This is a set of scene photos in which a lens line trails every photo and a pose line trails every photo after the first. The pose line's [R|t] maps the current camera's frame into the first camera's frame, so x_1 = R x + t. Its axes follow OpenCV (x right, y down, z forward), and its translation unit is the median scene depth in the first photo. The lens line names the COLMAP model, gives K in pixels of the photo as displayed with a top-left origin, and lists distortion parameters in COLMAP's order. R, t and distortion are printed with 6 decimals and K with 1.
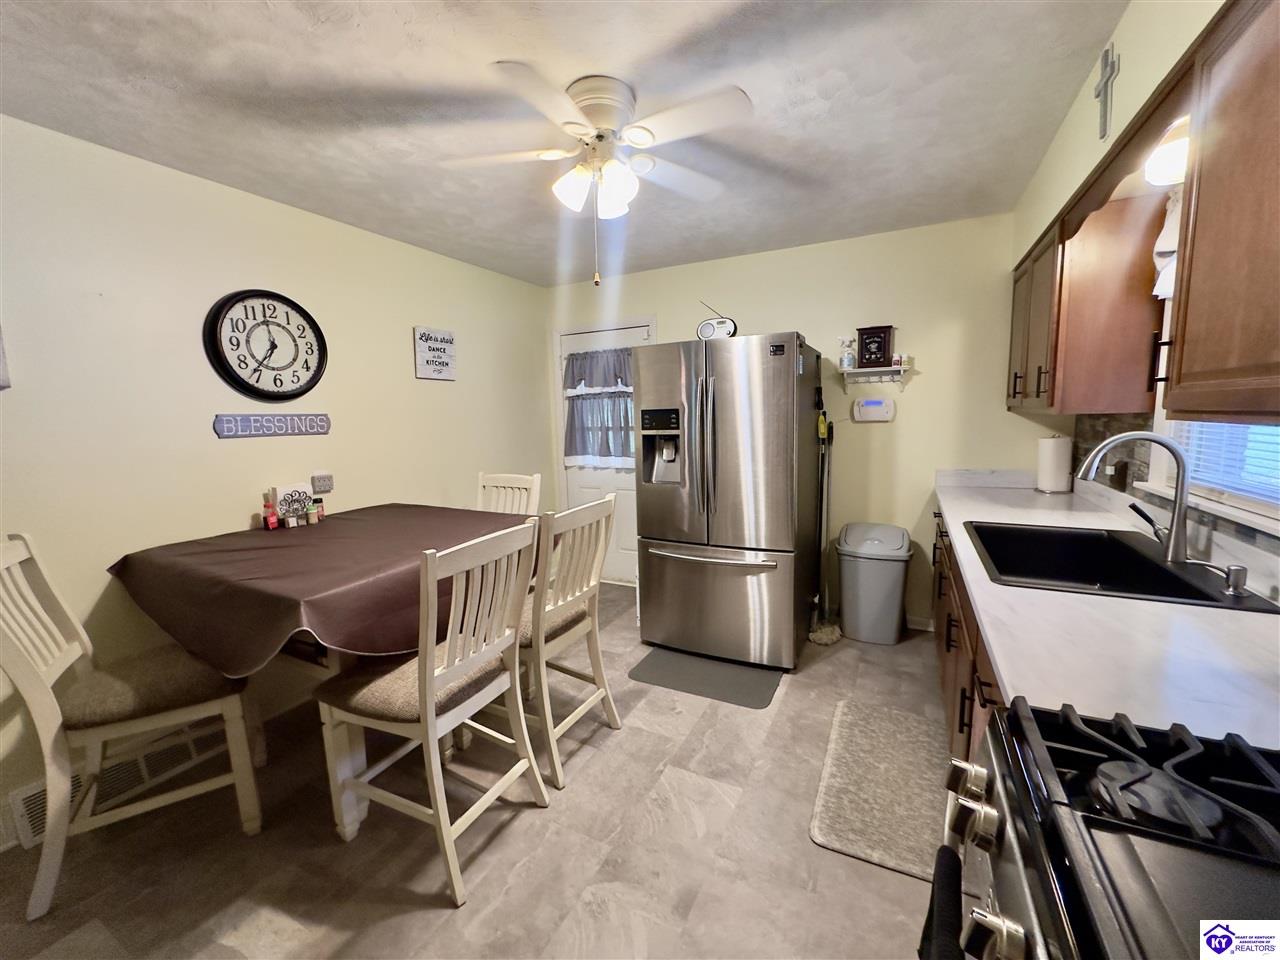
lens RADIAL K [[511.6, 0, 638.6], [0, 511.6, 480.0], [0, 0, 1]] dist [0.000045, -0.000362]
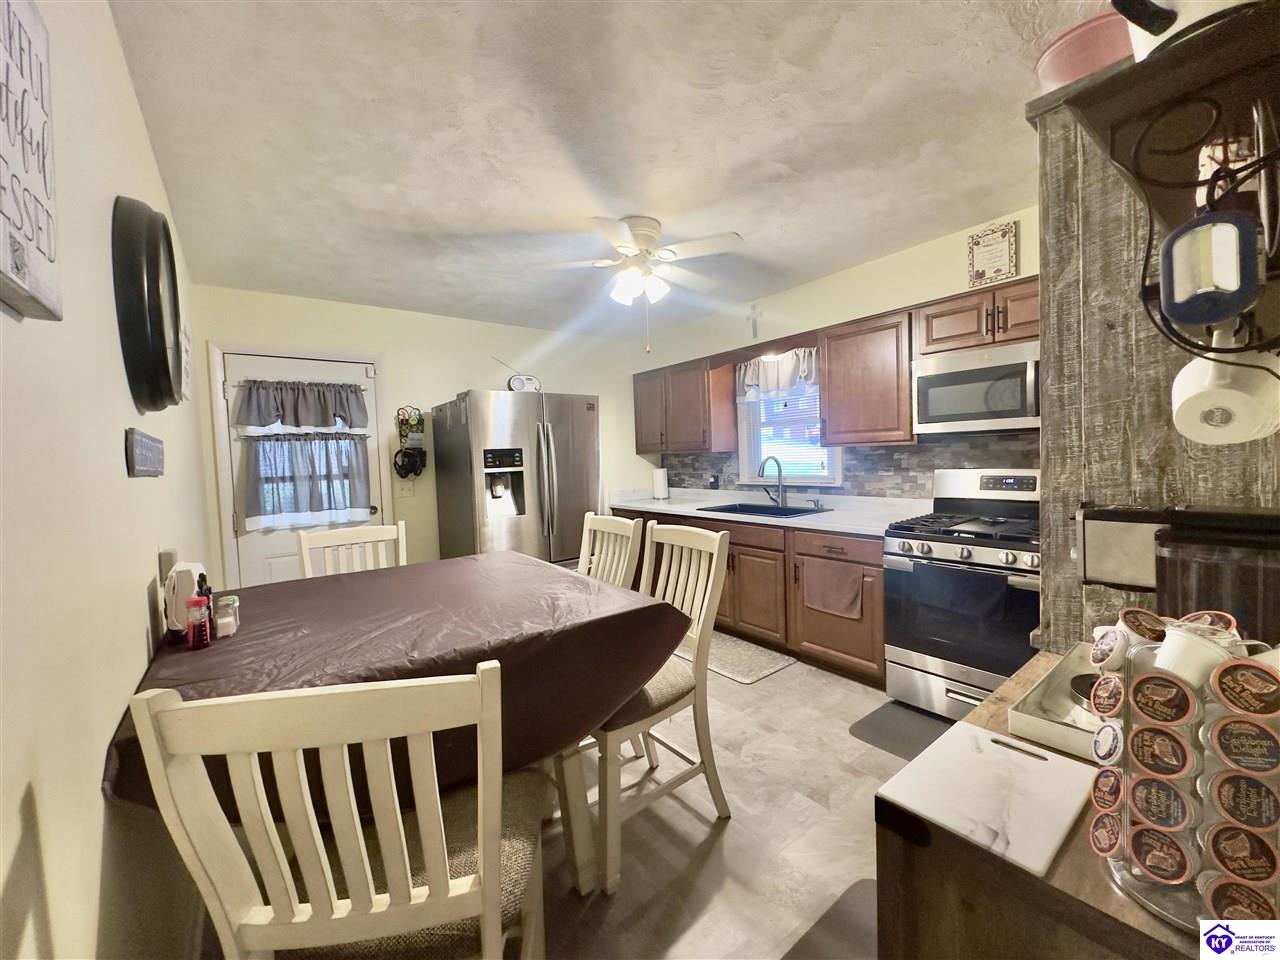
lens RADIAL K [[511.6, 0, 640.6], [0, 511.6, 477.7], [0, 0, 1]] dist [0.000045, -0.000362]
pose [[0.429193, -0.025971, 0.902839, -0.807048], [0.142887, 0.988951, -0.039477, 0.008443], [-0.891839, 0.145947, 0.428162, 0.269167]]
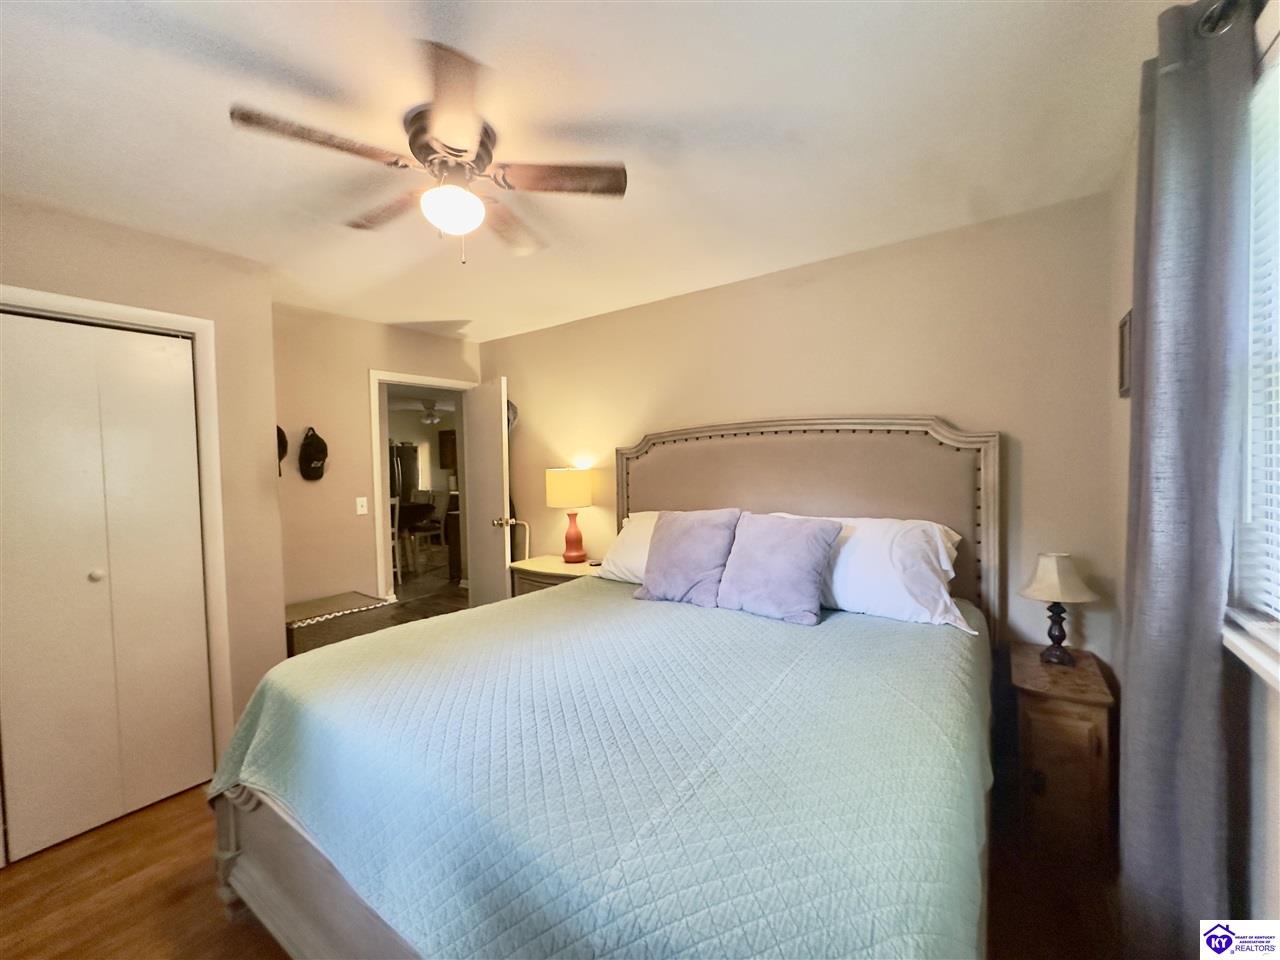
lens RADIAL K [[511.6, 0, 638.8], [0, 511.6, 478.2], [0, 0, 1]] dist [0.000045, -0.000362]
pose [[0.133749, 0.001573, 0.991014, -2.571407], [0.147902, 0.988768, -0.021531, 0.203202], [-0.979916, 0.149453, 0.132014, -0.796847]]
